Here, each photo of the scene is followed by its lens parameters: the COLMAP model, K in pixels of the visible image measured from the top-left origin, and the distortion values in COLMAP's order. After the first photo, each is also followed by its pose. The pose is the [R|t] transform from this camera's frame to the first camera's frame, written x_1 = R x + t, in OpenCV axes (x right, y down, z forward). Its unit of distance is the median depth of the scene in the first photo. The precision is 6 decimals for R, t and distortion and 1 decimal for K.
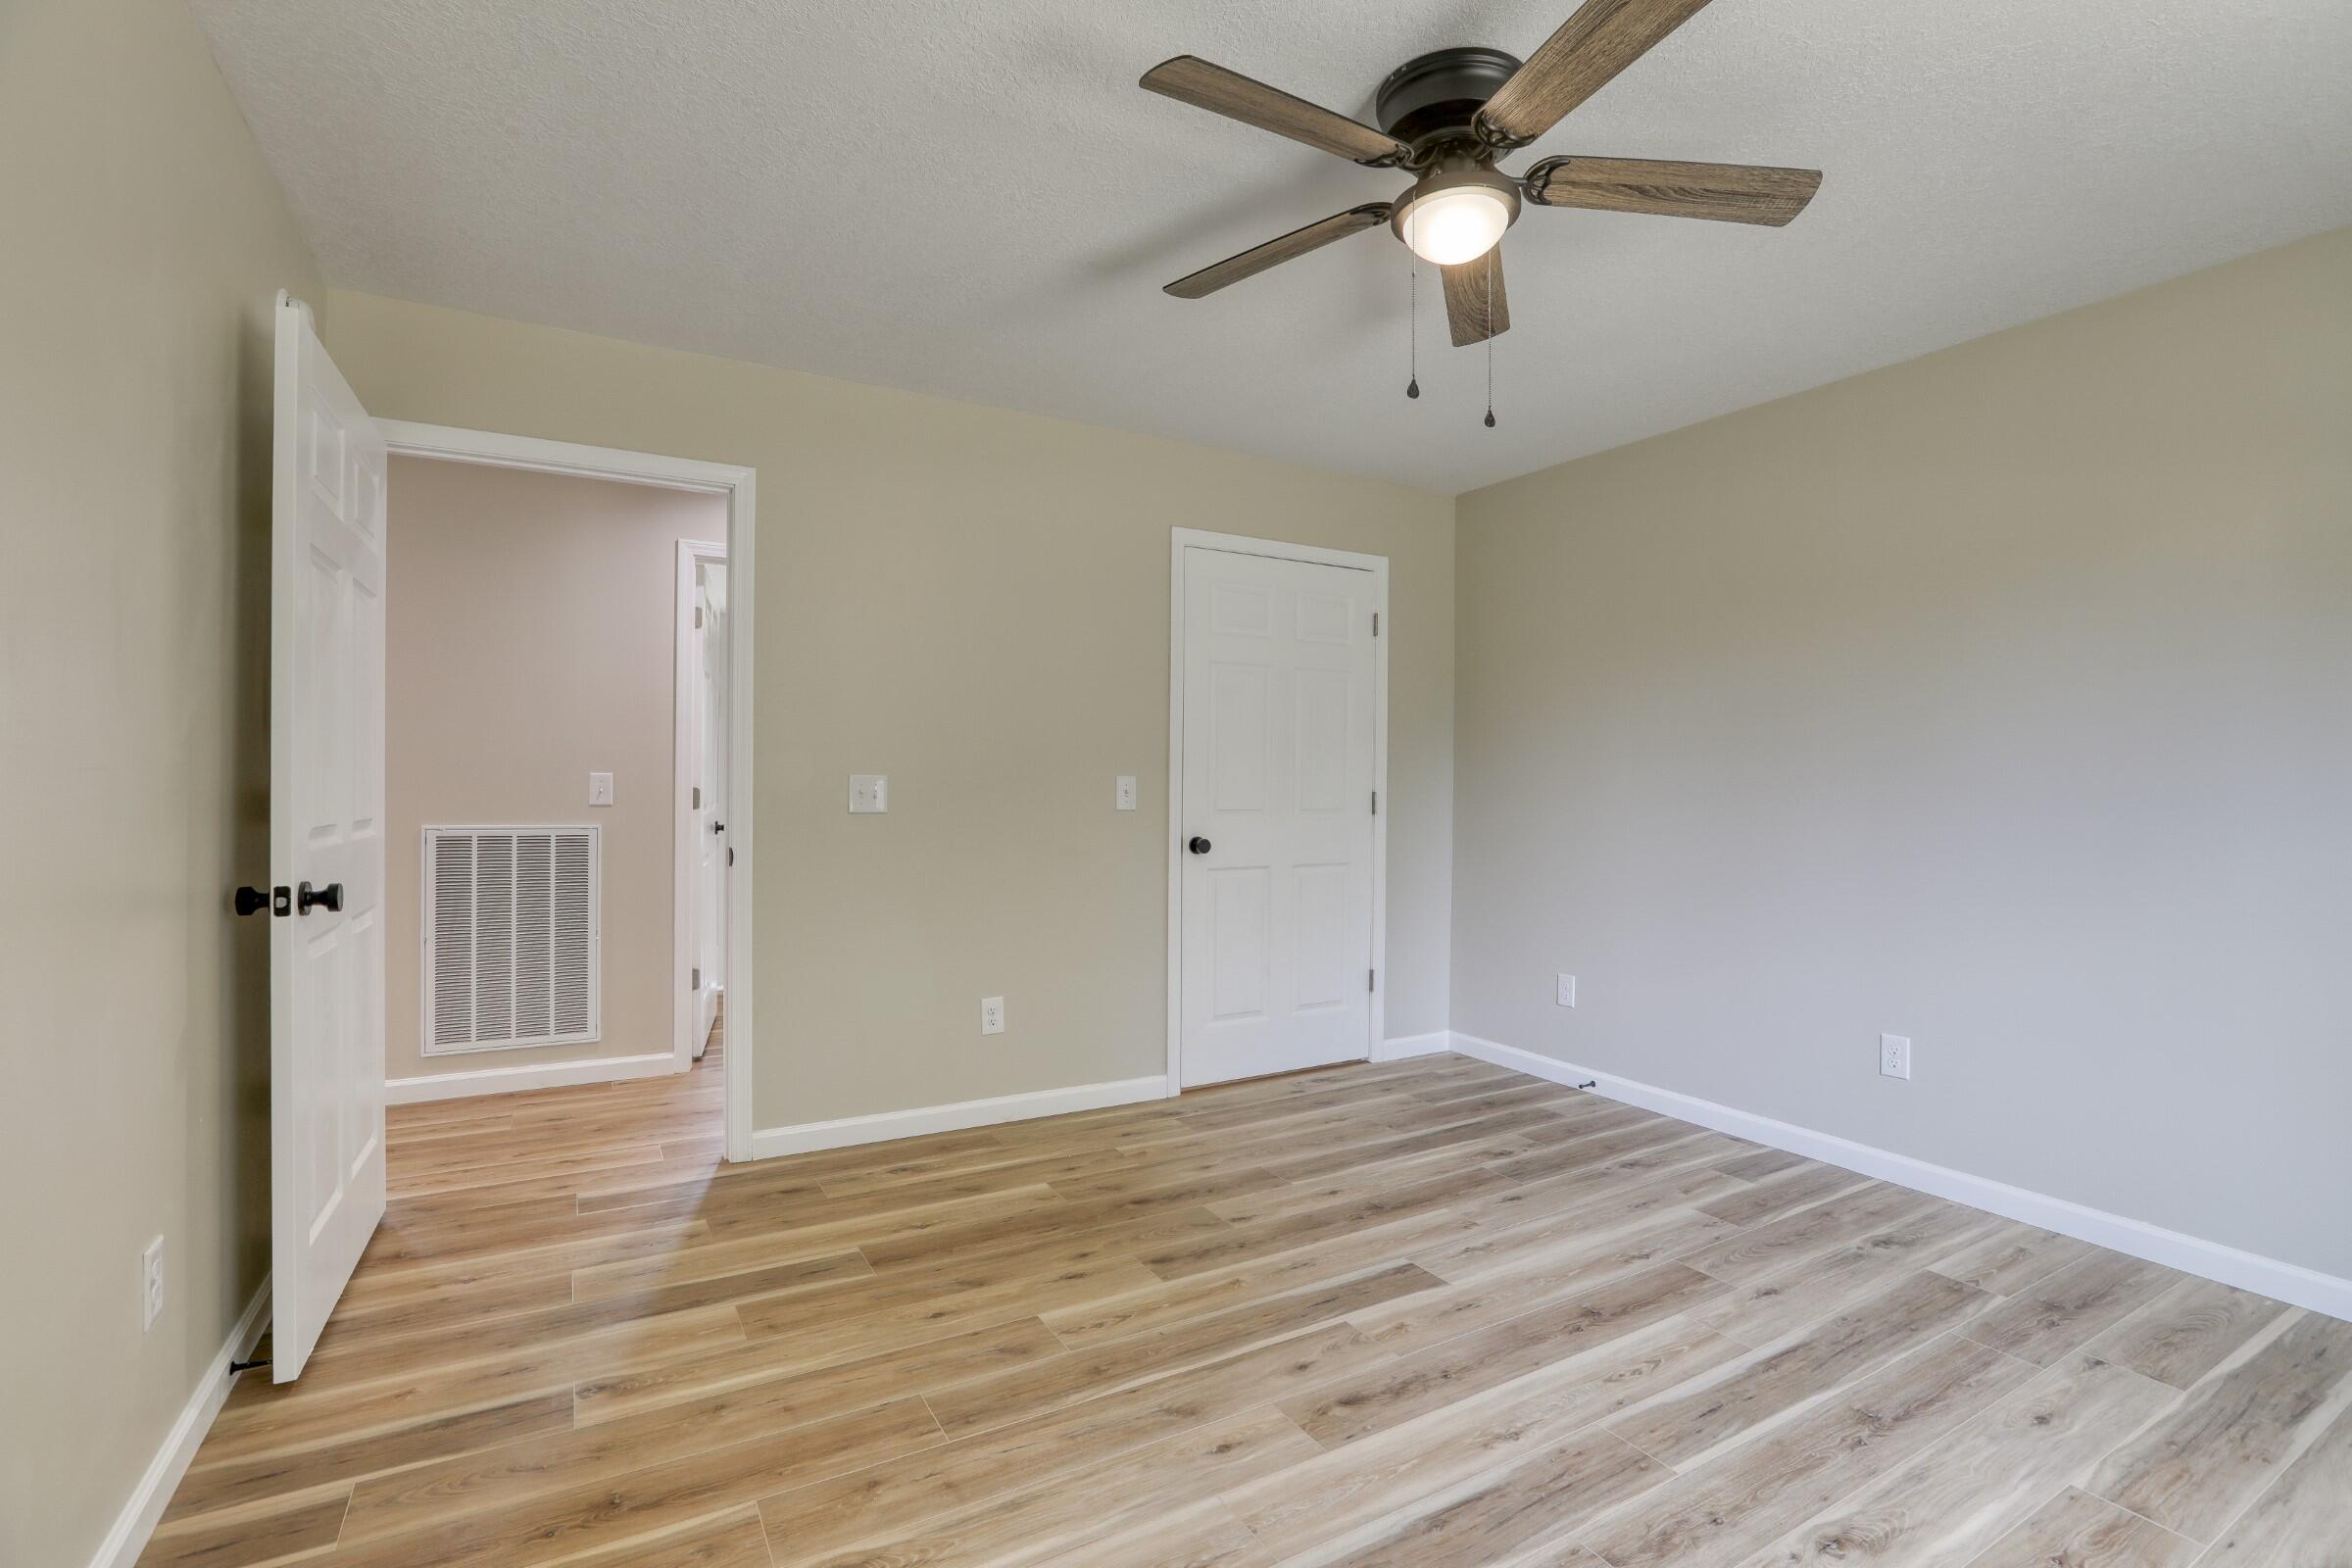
lens RADIAL K [[1080.9, 0, 1171.9], [0, 1080.9, 796.2], [0, 0, 1]] dist [-0.054628, 0.025344]
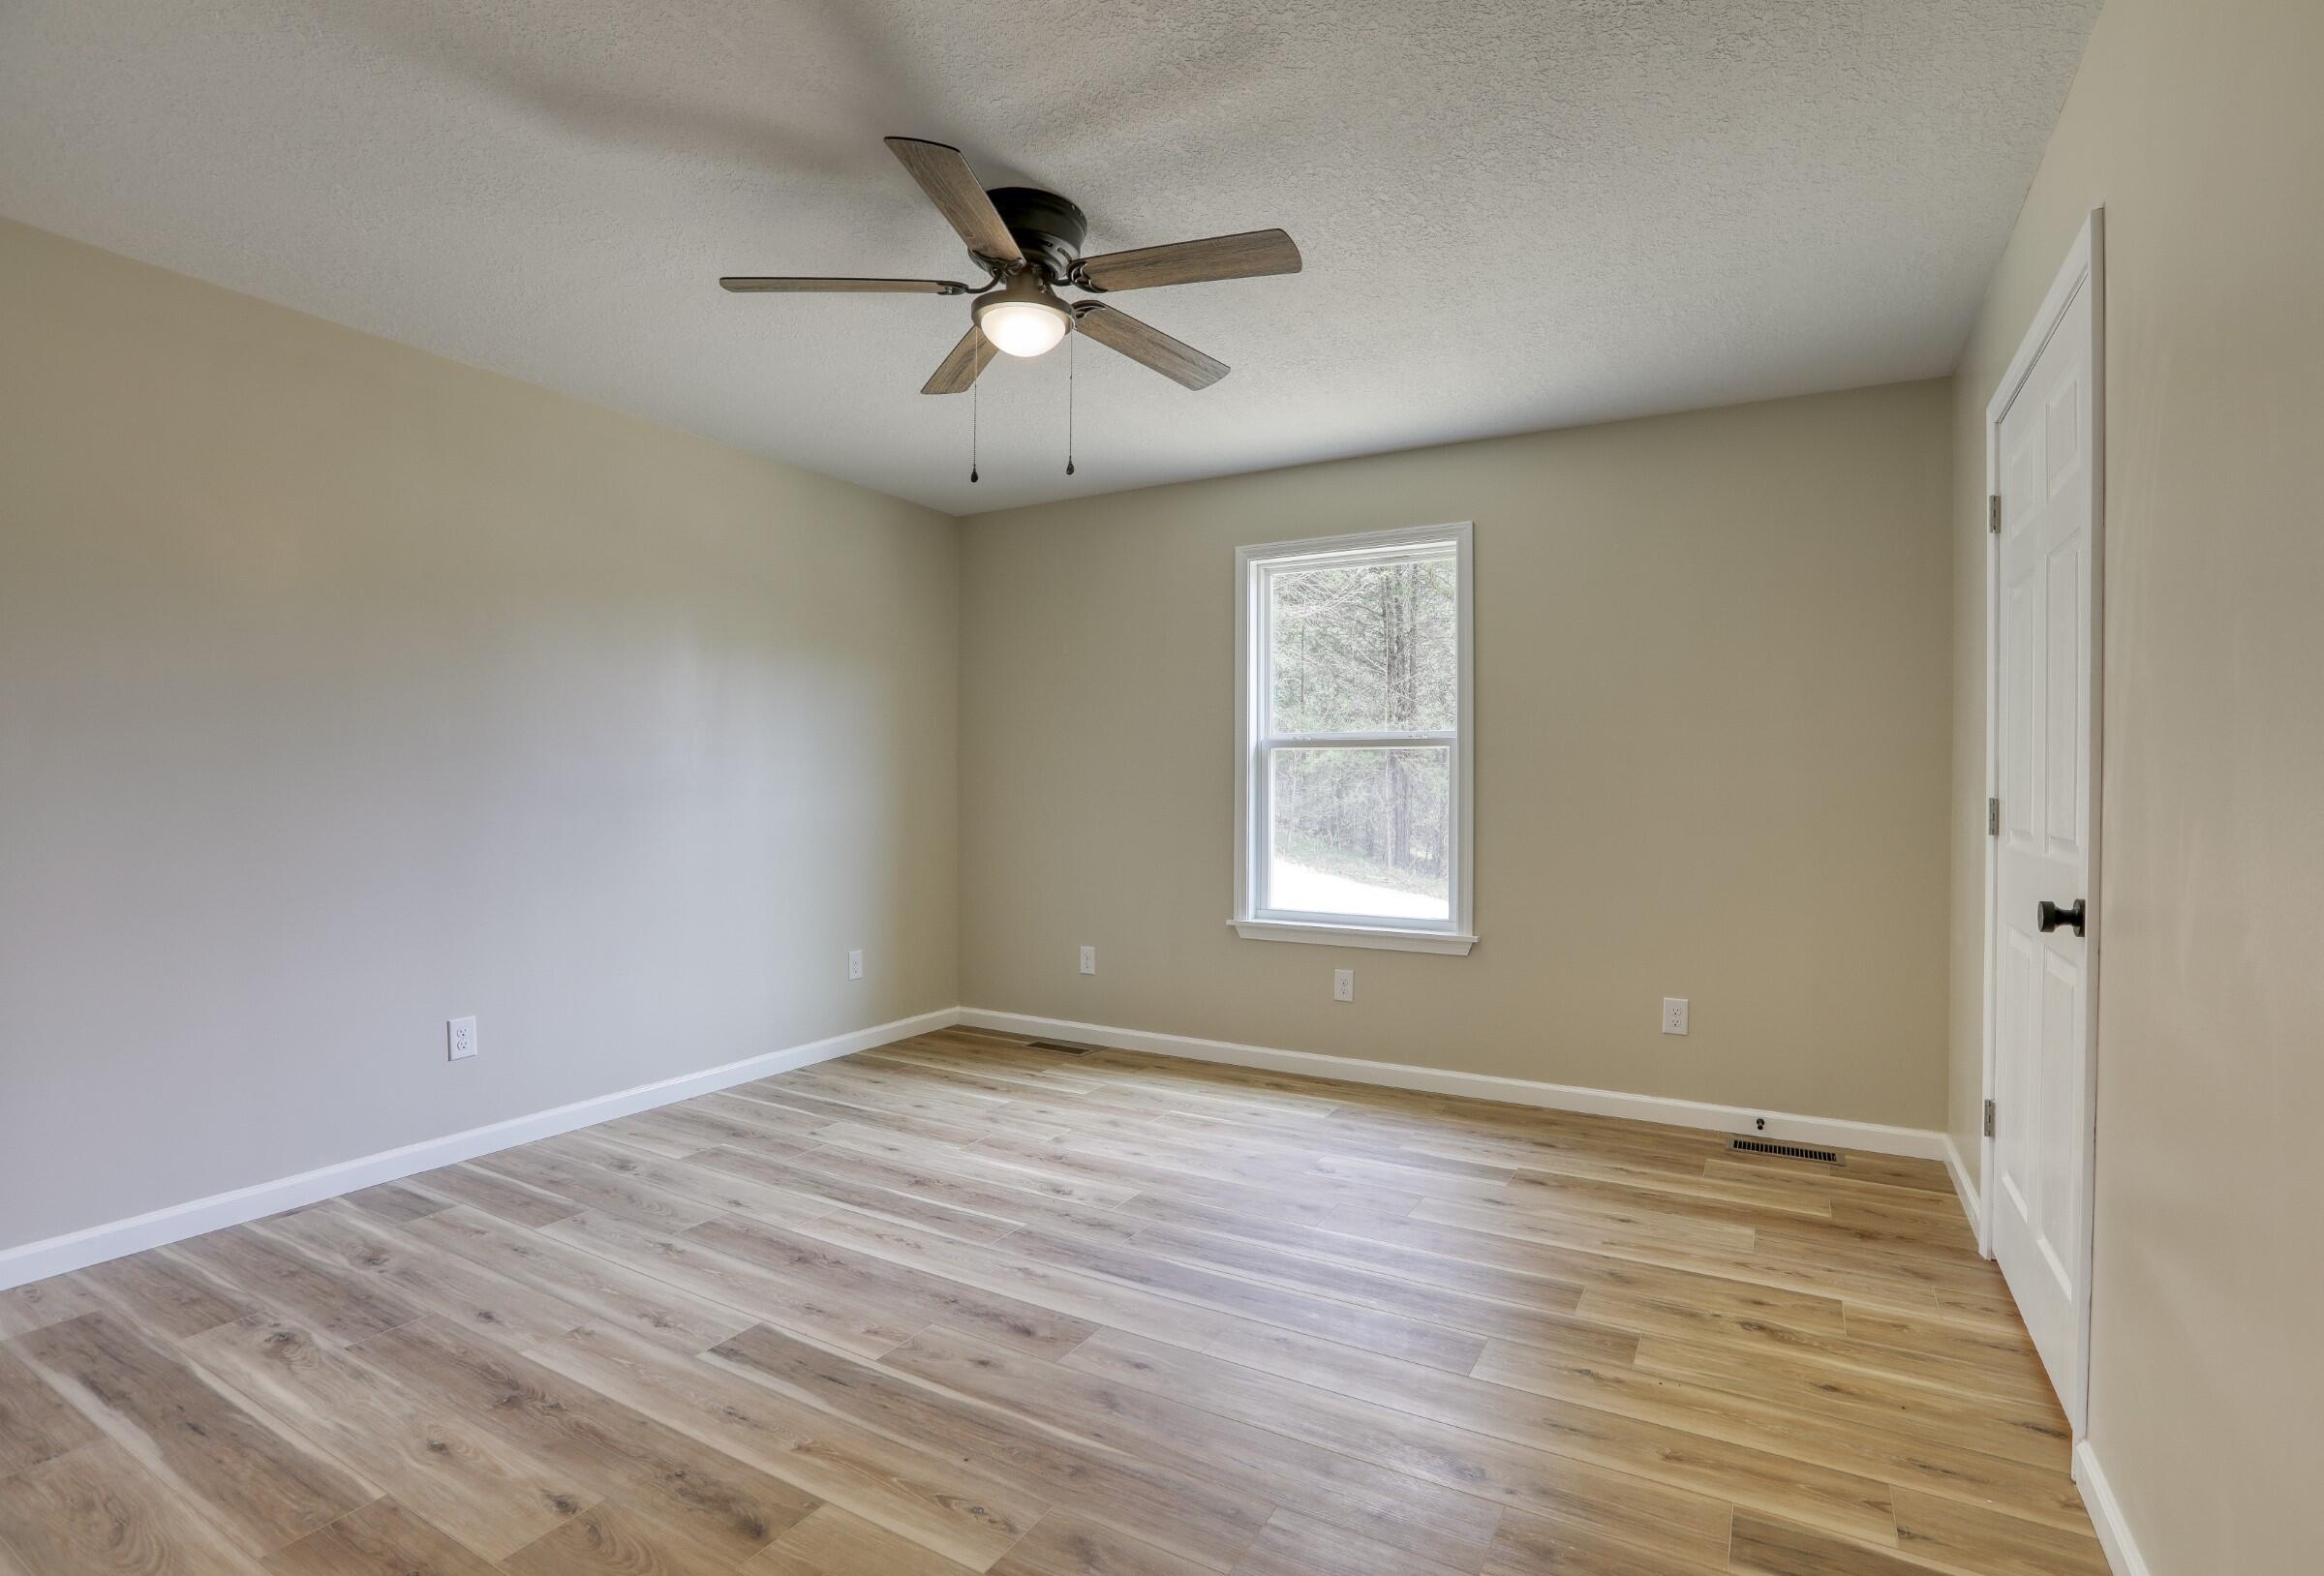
lens RADIAL K [[1127.2, 0, 1162.0], [0, 1127.2, 788.0], [0, 0, 1]] dist [-0.000585, 0.000256]
pose [[-0.511105, -0.014800, 0.859391, -0.724373], [-0.000767, 0.999859, 0.016763, -0.020408], [-0.859518, 0.007909, -0.511045, 1.160792]]
